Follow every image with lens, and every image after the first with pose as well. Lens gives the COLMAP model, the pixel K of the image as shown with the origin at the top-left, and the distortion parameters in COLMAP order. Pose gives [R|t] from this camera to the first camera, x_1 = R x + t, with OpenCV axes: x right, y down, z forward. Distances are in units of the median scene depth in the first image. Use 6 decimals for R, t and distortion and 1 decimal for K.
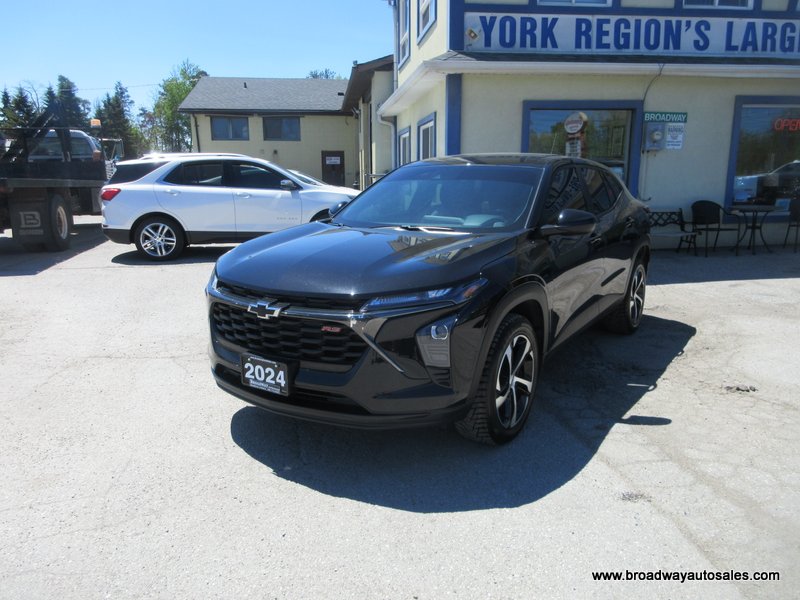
lens RADIAL K [[601.2, 0, 401.7], [0, 601.2, 297.0], [0, 0, 1]] dist [0.012607, -0.004367]
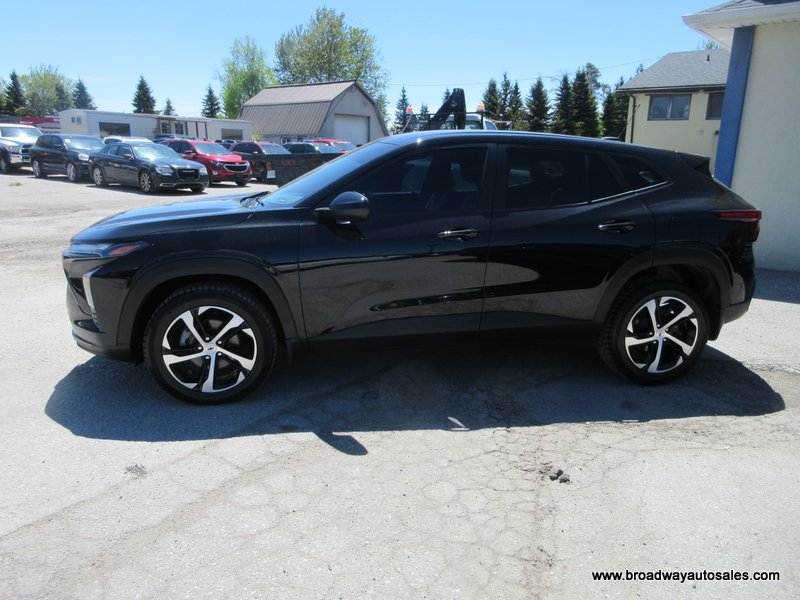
lens RADIAL K [[601.2, 0, 401.4], [0, 601.2, 301.6], [0, 0, 1]] dist [0.012607, -0.004367]
pose [[0.691741, 0.191414, -0.696315, 0.819447], [-0.167016, 0.980495, 0.103615, -0.076540], [0.702567, 0.044621, 0.710218, 0.355236]]
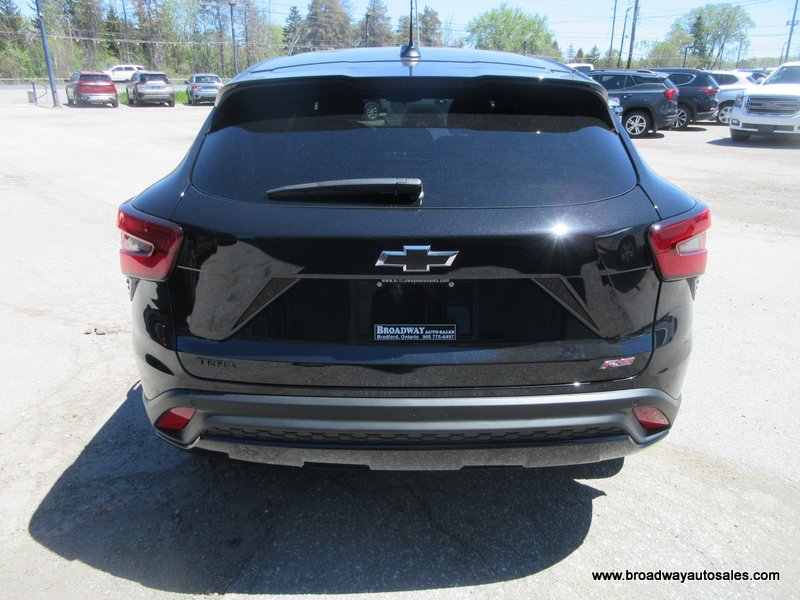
lens RADIAL K [[601.2, 0, 402.5], [0, 601.2, 303.8], [0, 0, 1]] dist [0.012607, -0.004367]
pose [[-0.827162, 0.195932, -0.526700, 0.609826], [-0.115594, 0.857886, 0.500669, -0.358503], [0.549946, 0.475018, -0.686963, 1.713169]]
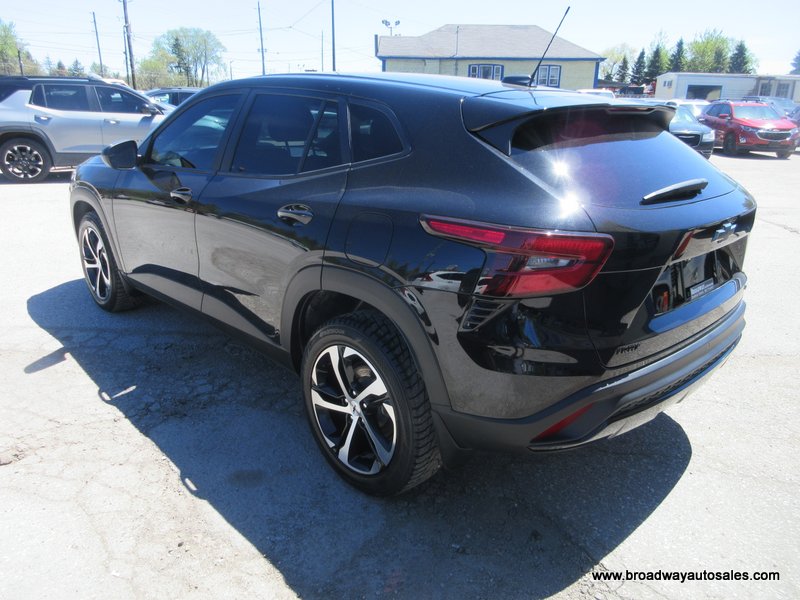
lens RADIAL K [[601.2, 0, 405.2], [0, 601.2, 301.3], [0, 0, 1]] dist [0.012607, -0.004367]
pose [[-0.211278, 0.305192, -0.928558, 0.928062], [-0.217125, 0.911613, 0.349026, -0.278801], [0.953005, 0.275354, -0.126339, 1.322002]]
